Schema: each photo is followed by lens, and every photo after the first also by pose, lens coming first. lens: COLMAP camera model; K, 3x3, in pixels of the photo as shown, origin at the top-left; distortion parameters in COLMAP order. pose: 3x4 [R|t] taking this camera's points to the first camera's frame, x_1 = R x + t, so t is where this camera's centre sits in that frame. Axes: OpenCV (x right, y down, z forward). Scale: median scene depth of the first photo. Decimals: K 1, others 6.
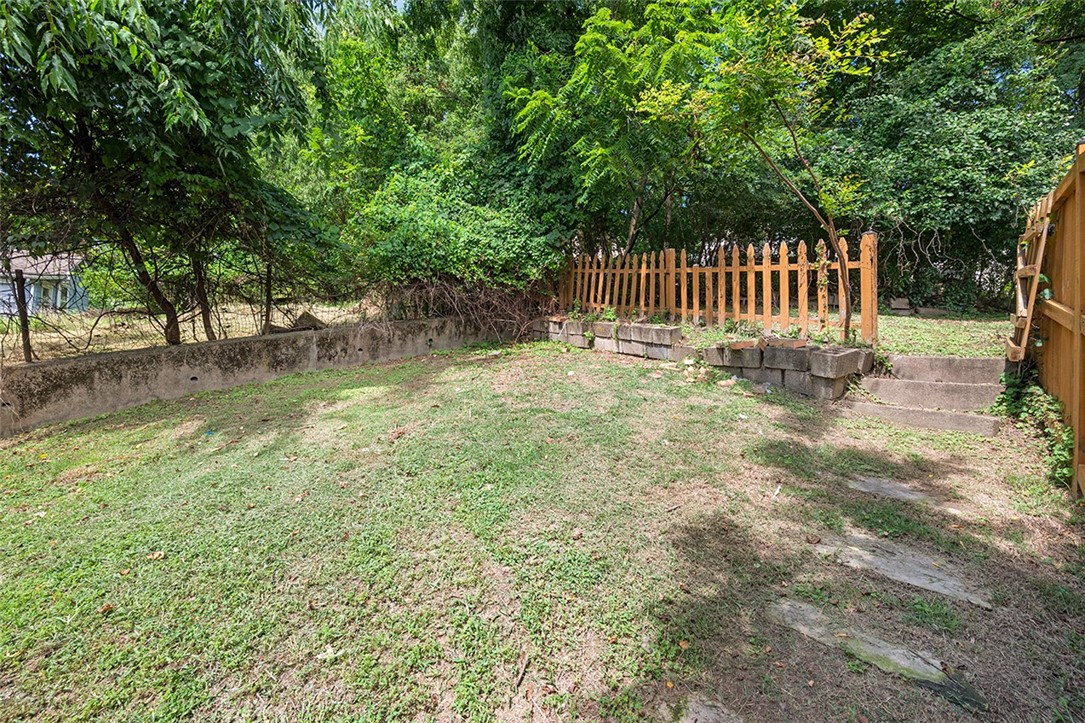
lens RADIAL K [[430.5, 0, 544.4], [0, 430.5, 356.0], [0, 0, 1]] dist [-0.000200, 0.000281]
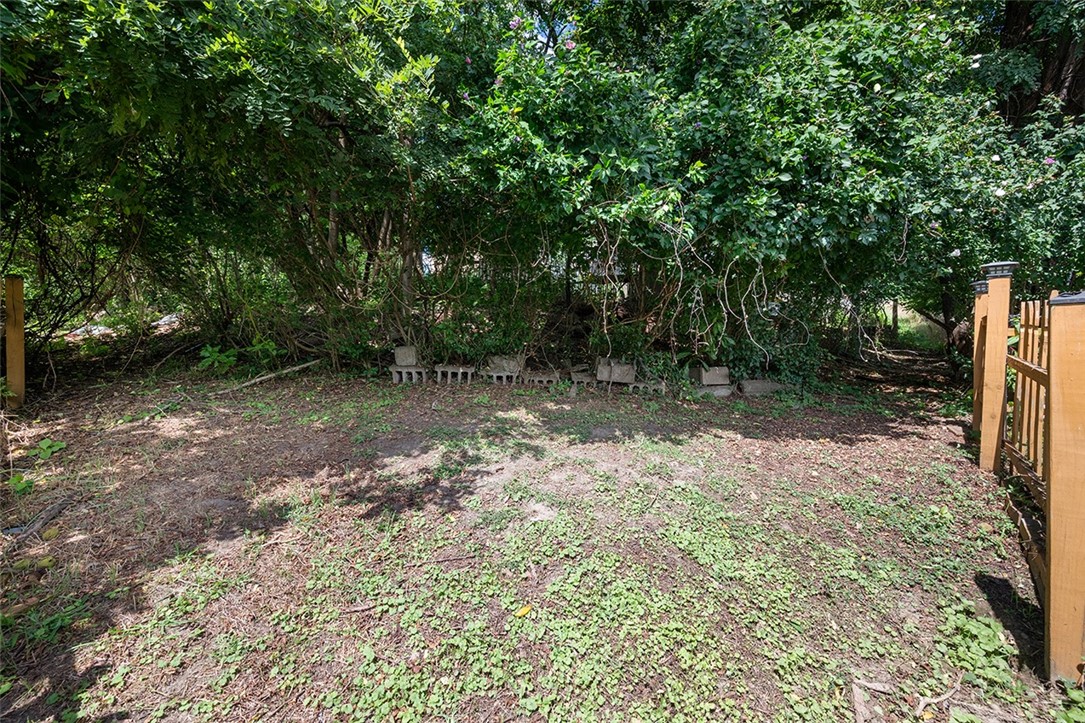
lens RADIAL K [[430.5, 0, 538.6], [0, 430.5, 366.8], [0, 0, 1]] dist [-0.000200, 0.000281]
pose [[0.975513, -0.015619, 0.219389, 0.590273], [0.010017, 0.999595, 0.026624, -0.197137], [-0.219716, -0.023774, 0.975274, 0.614547]]
